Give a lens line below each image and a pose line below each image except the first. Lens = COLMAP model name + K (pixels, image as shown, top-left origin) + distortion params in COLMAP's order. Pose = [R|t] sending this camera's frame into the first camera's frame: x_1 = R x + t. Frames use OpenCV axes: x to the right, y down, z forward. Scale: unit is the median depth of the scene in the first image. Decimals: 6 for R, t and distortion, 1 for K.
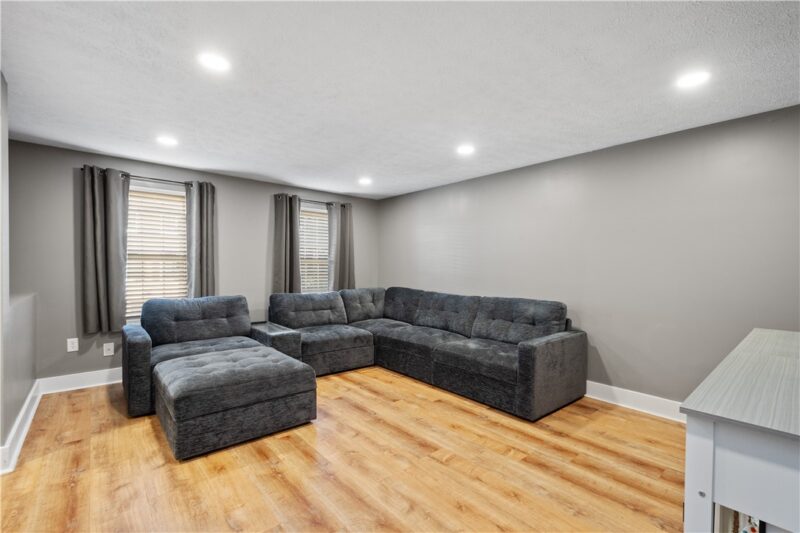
lens RADIAL K [[354.9, 0, 400.0], [0, 354.9, 266.5], [0, 0, 1]] dist [0.000673, 0.000090]
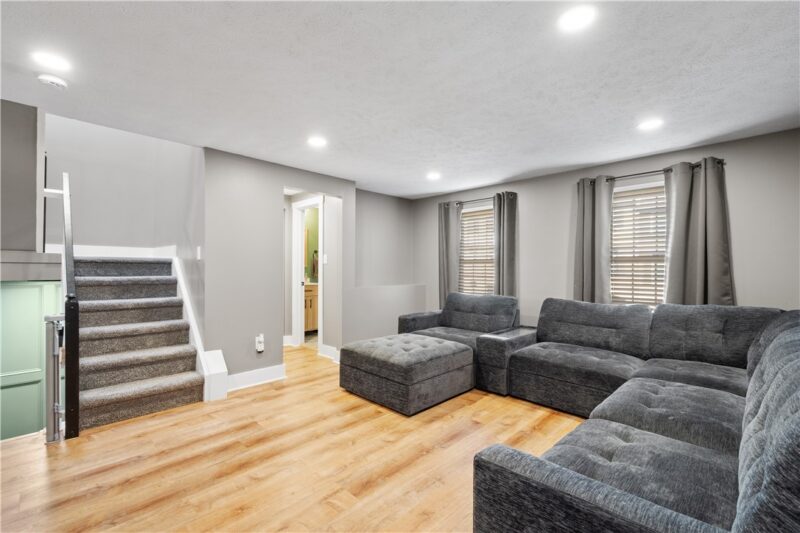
lens RADIAL K [[357.2, 0, 400.0], [0, 357.2, 266.5], [0, 0, 1]] dist [0.042380, 0.000024]
pose [[0.049673, -0.007350, -0.998739, 0.630395], [0.014203, 0.999877, -0.006652, 0.000033], [0.998665, -0.013855, 0.049771, 0.713554]]
